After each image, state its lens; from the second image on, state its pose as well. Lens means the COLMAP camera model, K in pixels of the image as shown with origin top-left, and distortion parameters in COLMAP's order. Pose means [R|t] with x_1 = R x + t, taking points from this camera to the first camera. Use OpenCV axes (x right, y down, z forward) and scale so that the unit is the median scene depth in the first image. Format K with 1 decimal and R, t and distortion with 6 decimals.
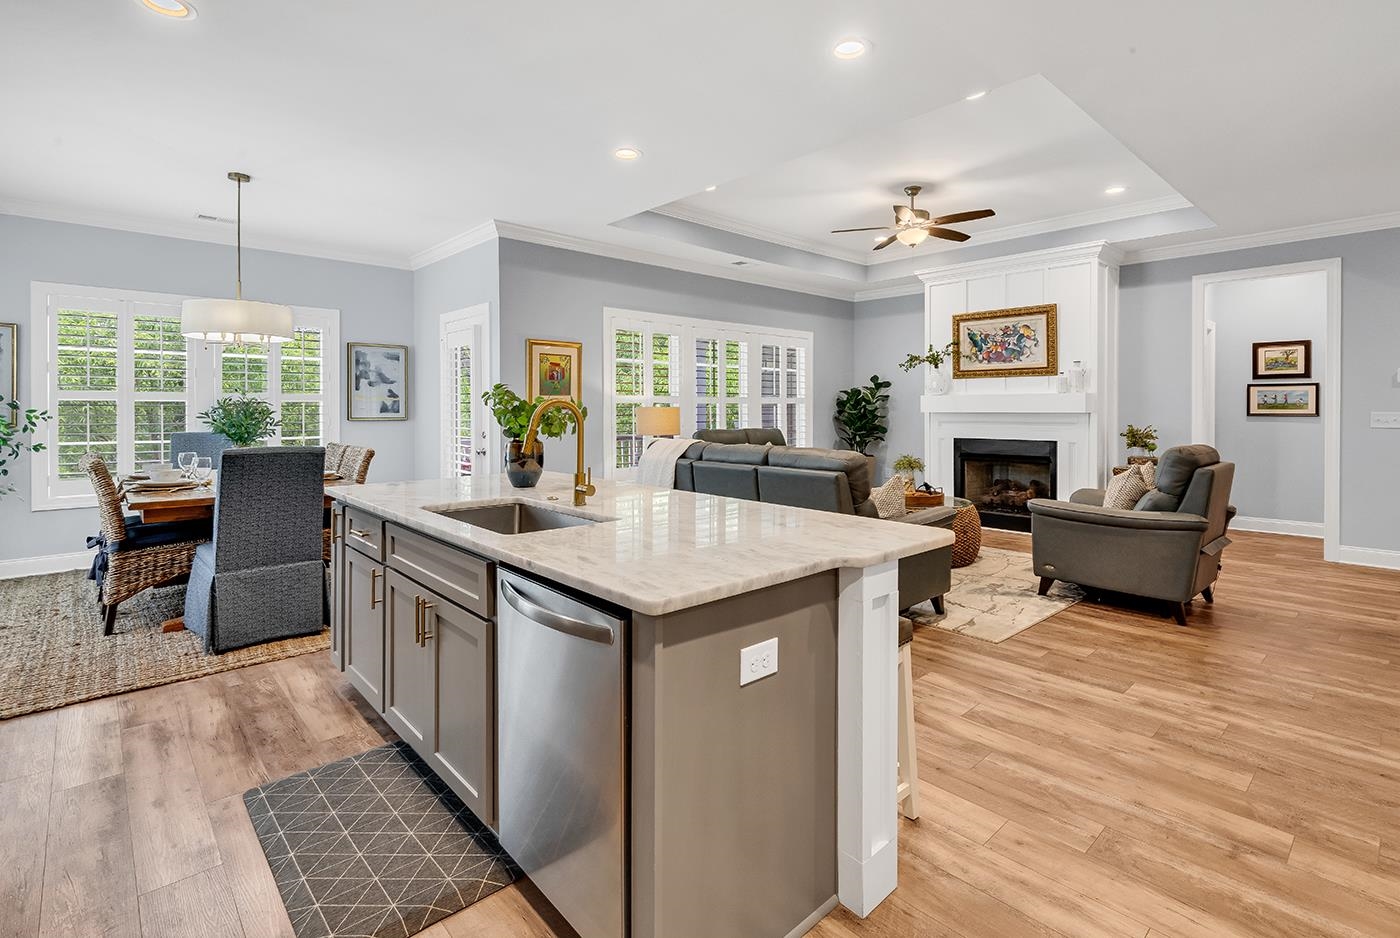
lens RADIAL K [[639.0, 0, 740.5], [0, 639.0, 419.0], [0, 0, 1]] dist [0.002097, -0.001731]
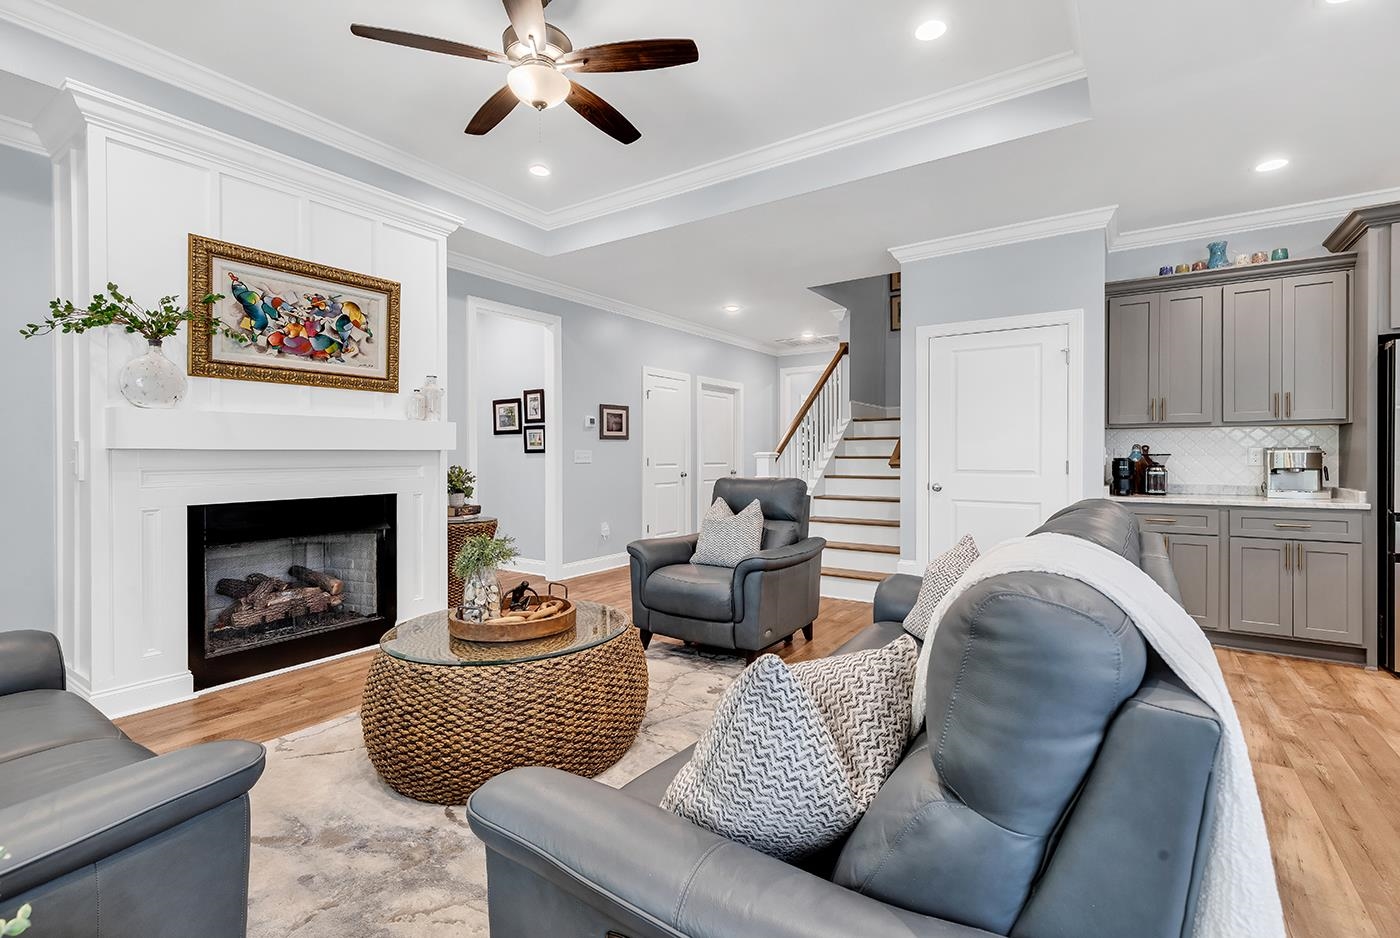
lens RADIAL K [[639.0, 0, 702.9], [0, 639.0, 450.6], [0, 0, 1]] dist [0.002097, -0.001731]
pose [[-0.204312, -0.003572, 0.978899, -0.209997], [0.001009, 0.999992, 0.003860, -0.012003], [-0.978905, 0.001776, -0.204307, 0.831932]]
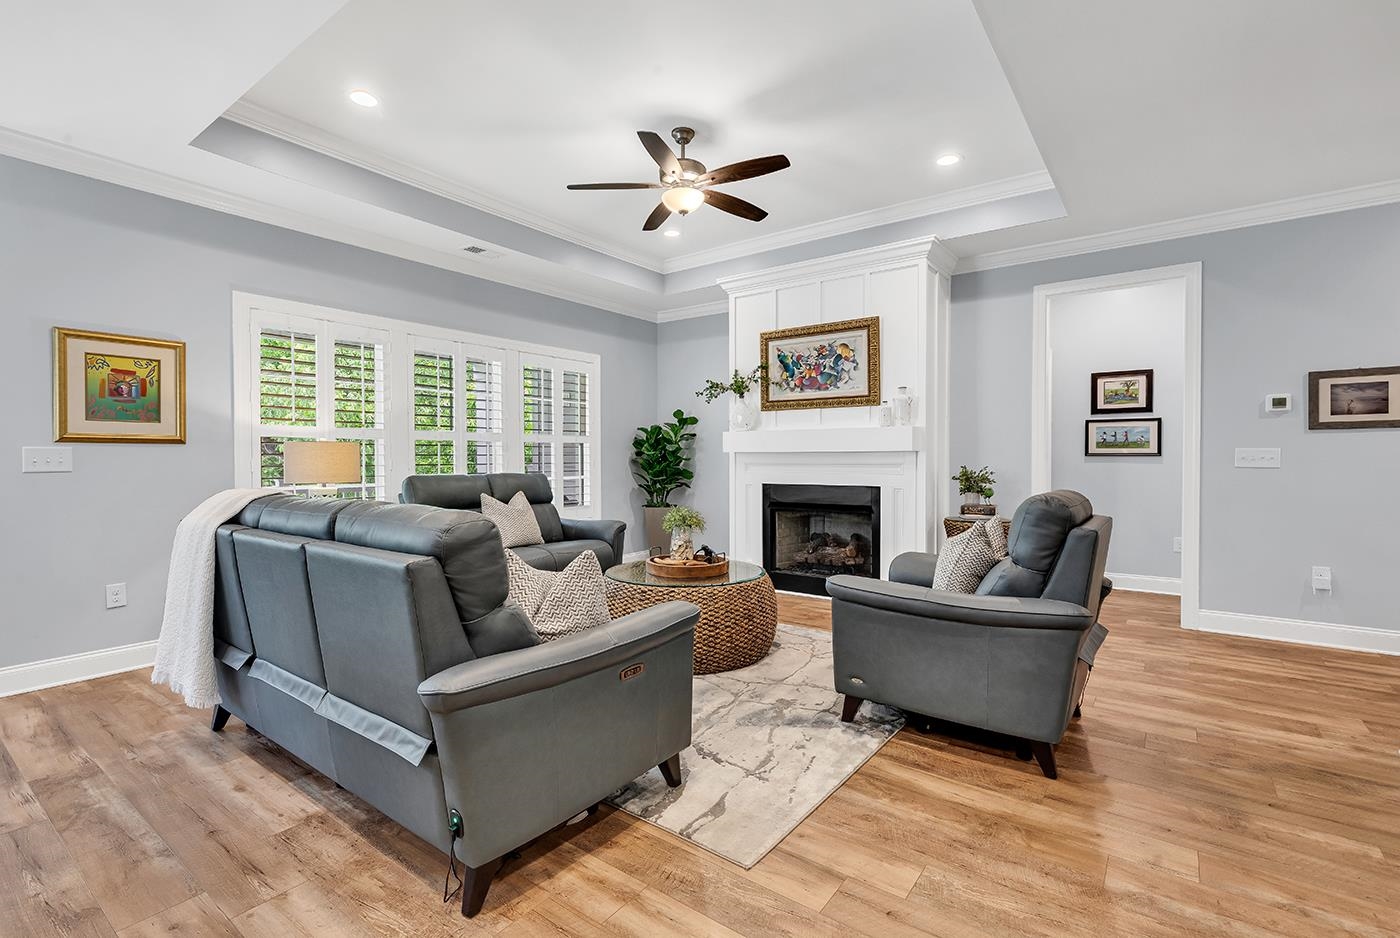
lens RADIAL K [[639.0, 0, 685.6], [0, 639.0, 472.5], [0, 0, 1]] dist [0.002097, -0.001731]
pose [[0.989084, -0.005518, 0.147251, 0.132310], [0.004056, 0.999939, 0.010229, 0.007498], [-0.147298, -0.009520, 0.989046, 0.235196]]
